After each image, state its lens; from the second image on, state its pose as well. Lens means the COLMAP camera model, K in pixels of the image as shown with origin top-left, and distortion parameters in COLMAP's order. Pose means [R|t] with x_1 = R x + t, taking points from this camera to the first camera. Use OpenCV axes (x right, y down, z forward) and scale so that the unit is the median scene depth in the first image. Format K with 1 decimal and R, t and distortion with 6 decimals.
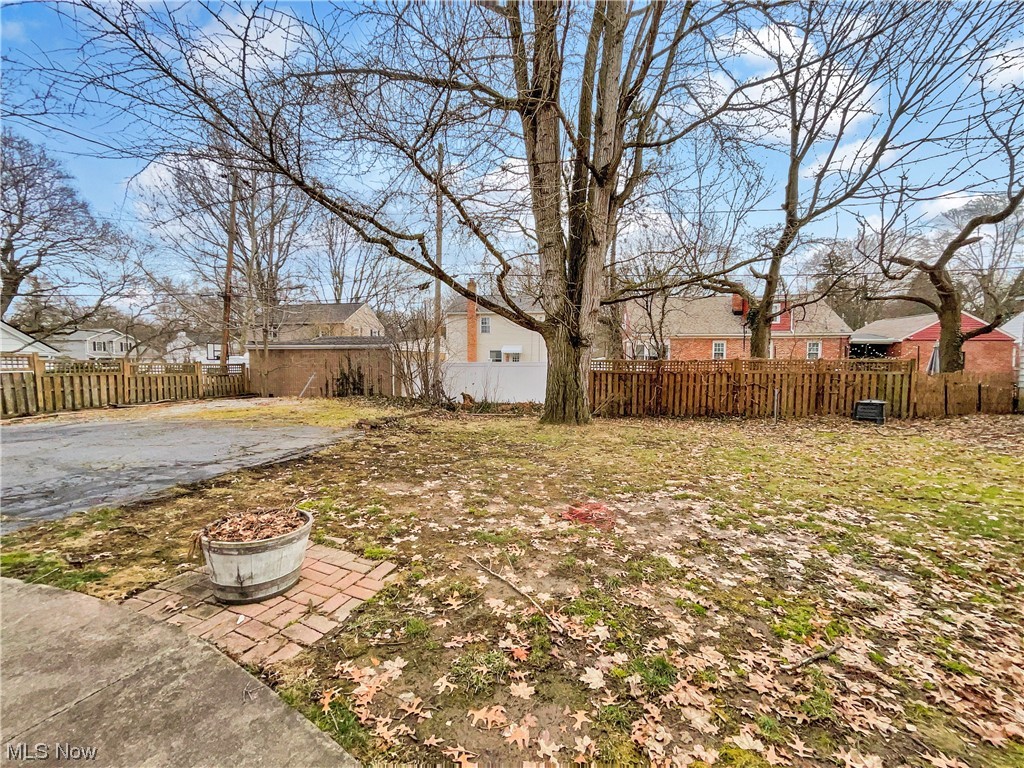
lens RADIAL K [[408.0, 0, 512.0], [0, 408.0, 384.0], [0, 0, 1]] dist [0.000576, 0.000049]
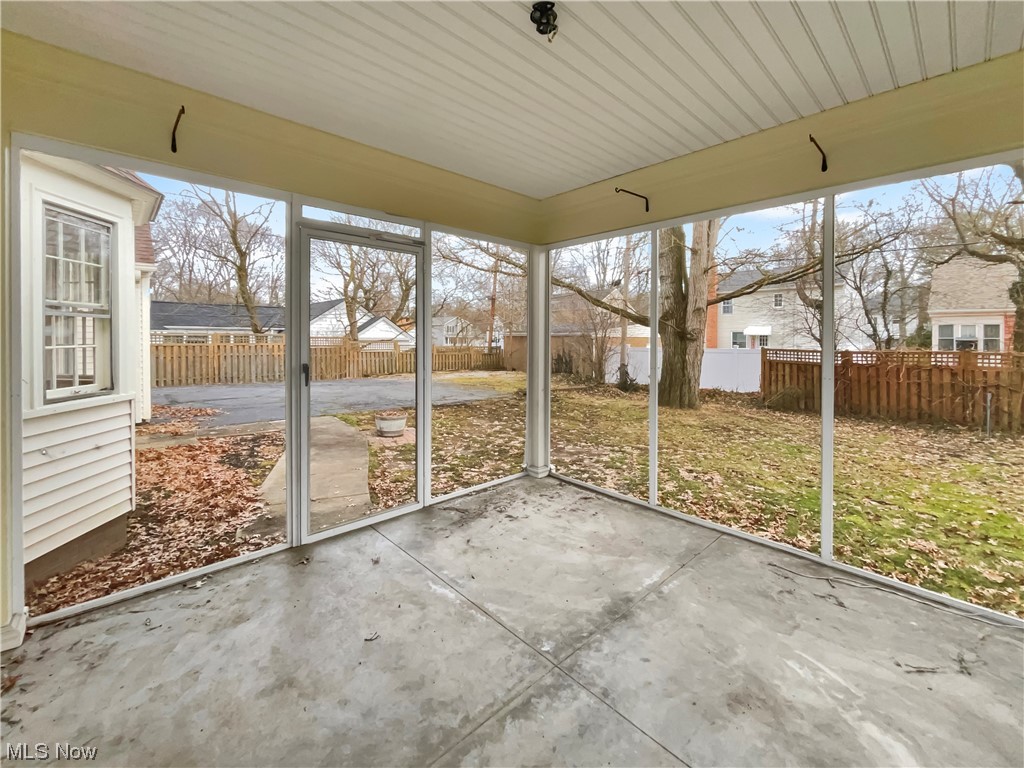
lens RADIAL K [[408.0, 0, 512.0], [0, 408.0, 384.0], [0, 0, 1]] dist [0.000576, 0.000049]
pose [[0.804982, 0.067941, -0.589396, 0.287073], [-0.038115, 0.997291, 0.062904, -0.013896], [0.592073, -0.028171, 0.805392, -0.135059]]
